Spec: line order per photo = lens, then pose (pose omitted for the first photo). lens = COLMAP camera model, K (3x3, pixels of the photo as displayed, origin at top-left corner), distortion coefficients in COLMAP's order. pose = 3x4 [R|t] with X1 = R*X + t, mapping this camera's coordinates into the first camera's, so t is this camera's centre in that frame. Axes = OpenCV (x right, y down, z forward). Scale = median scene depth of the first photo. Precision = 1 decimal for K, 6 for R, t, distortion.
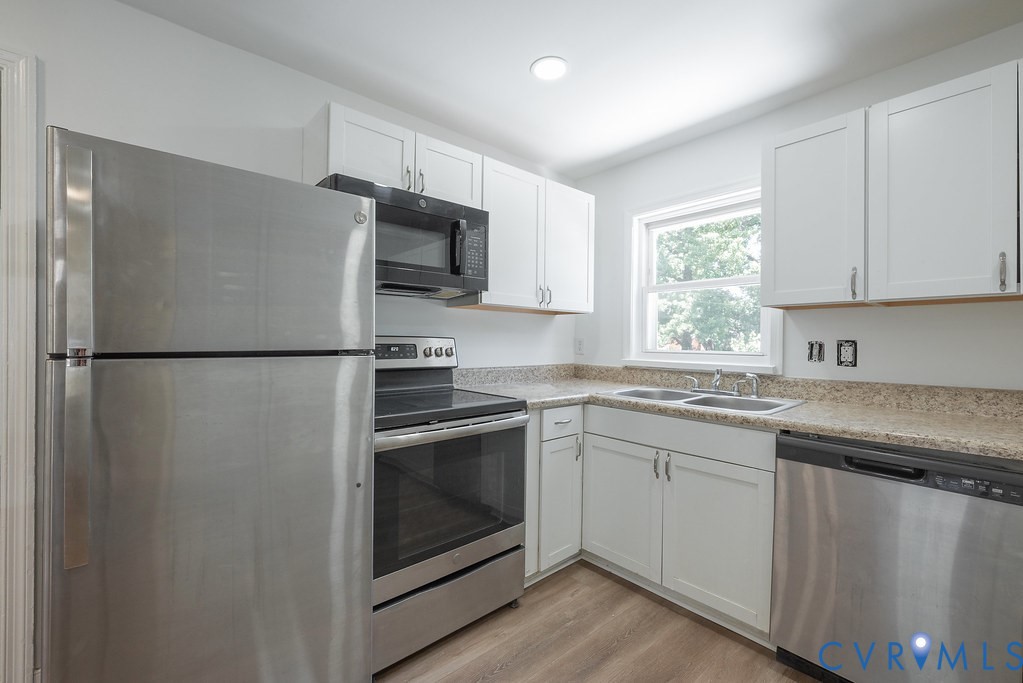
lens RADIAL K [[436.0, 0, 511.1], [0, 436.0, 340.8], [0, 0, 1]] dist [0.001383, 0.000040]
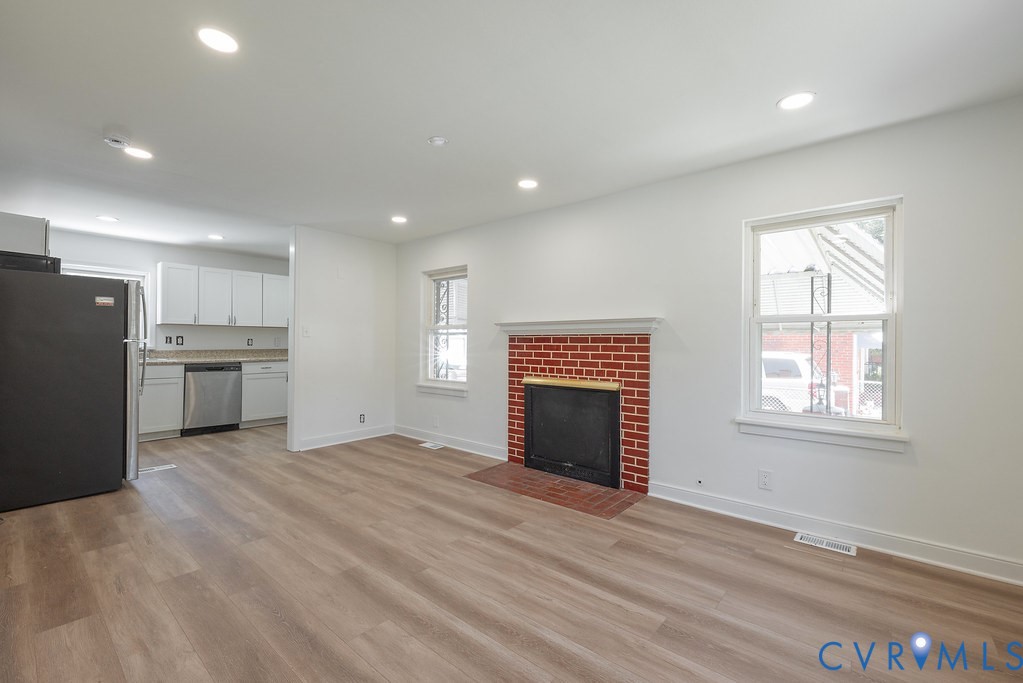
lens RADIAL K [[436.0, 0, 511.1], [0, 436.0, 340.8], [0, 0, 1]] dist [0.001383, 0.000040]
pose [[-0.140994, -0.006650, 0.989988, -2.296302], [-0.009346, 0.999942, 0.005386, -0.005854], [-0.989966, -0.008493, -0.141048, -0.733175]]
